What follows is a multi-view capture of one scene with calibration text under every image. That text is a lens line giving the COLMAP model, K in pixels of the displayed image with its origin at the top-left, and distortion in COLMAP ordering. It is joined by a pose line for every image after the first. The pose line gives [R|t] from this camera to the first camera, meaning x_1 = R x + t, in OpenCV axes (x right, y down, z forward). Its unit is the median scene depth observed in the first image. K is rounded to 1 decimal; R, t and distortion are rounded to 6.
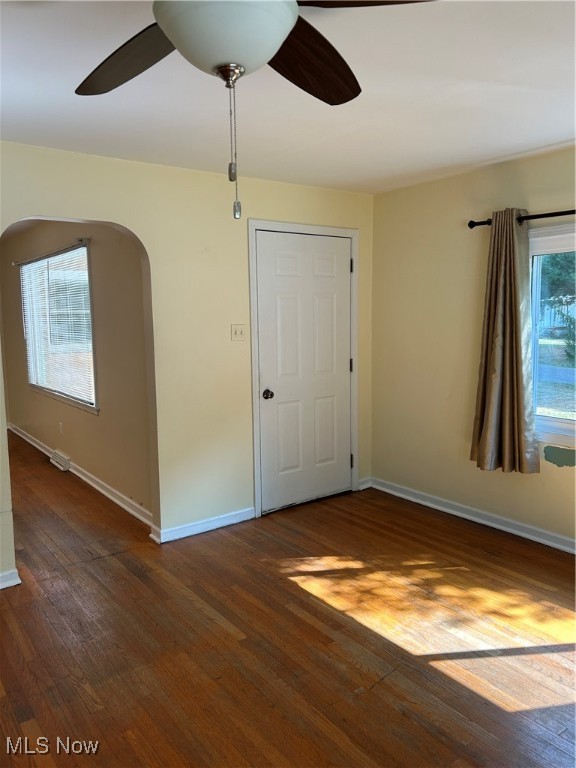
lens RADIAL K [[585.4, 0, 291.3], [0, 585.4, 382.3], [0, 0, 1]] dist [0.059677, -0.067918]
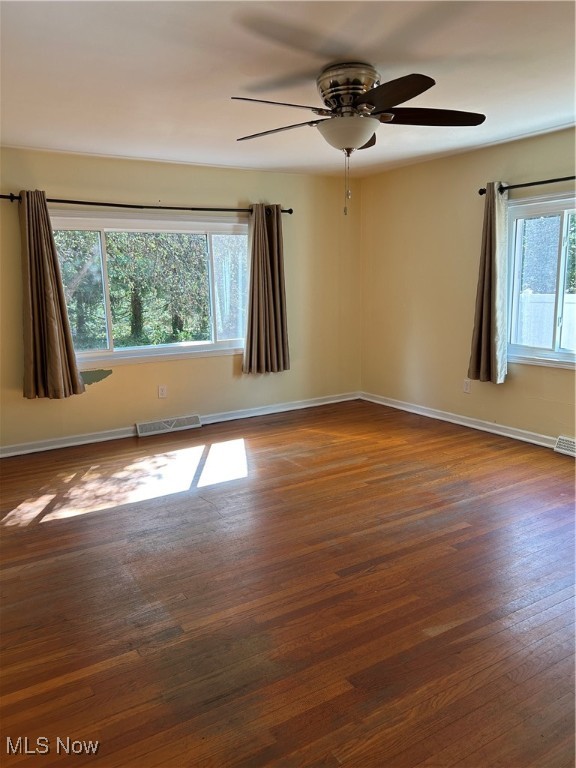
lens RADIAL K [[585.4, 0, 287.9], [0, 585.4, 384.1], [0, 0, 1]] dist [0.059677, -0.067918]
pose [[0.088954, -0.175655, 0.980425, -0.981348], [0.139532, 0.976818, 0.162349, -0.022587], [-0.986214, 0.122359, 0.111401, 0.419661]]
